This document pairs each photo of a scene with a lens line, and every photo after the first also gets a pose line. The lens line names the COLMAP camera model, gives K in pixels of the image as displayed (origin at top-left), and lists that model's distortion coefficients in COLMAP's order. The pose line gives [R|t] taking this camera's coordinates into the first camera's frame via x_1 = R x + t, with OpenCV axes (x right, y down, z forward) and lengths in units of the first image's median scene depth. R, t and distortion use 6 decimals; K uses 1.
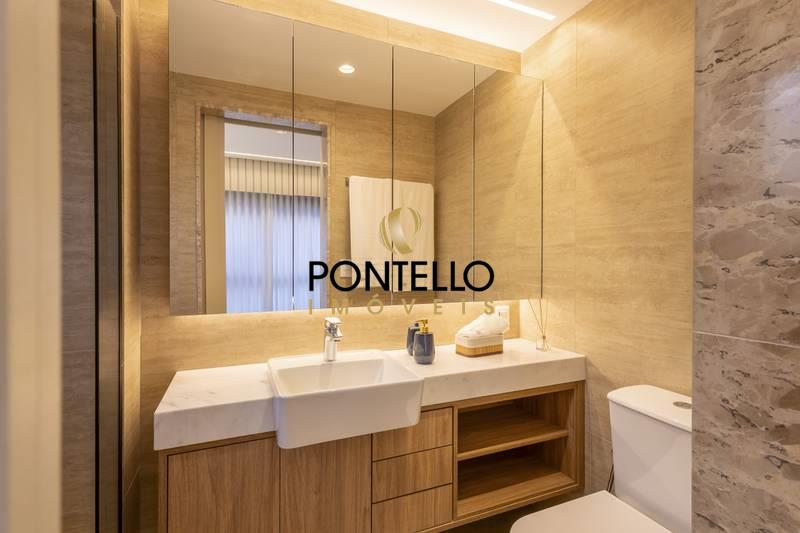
lens RADIAL K [[374.8, 0, 397.6], [0, 374.8, 264.9], [0, 0, 1]] dist [-0.000306, 0.000116]
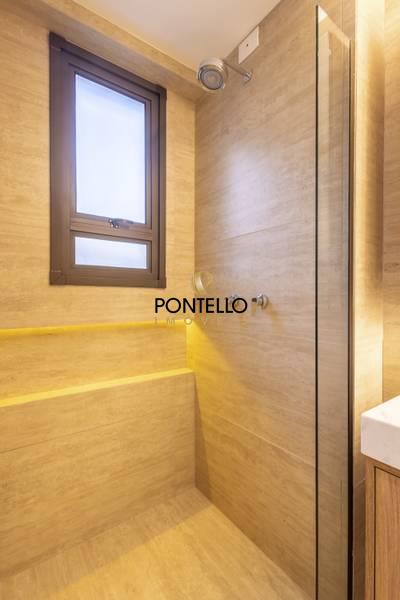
lens RADIAL K [[281.1, 0, 202.4], [0, 281.1, 301.0], [0, 0, 1]] dist [-0.000306, 0.000116]
pose [[0.221536, 0.017032, -0.975003, -0.032601], [-0.010364, 0.999832, 0.015111, 0.079279], [0.975097, 0.006758, 0.221676, 0.362644]]
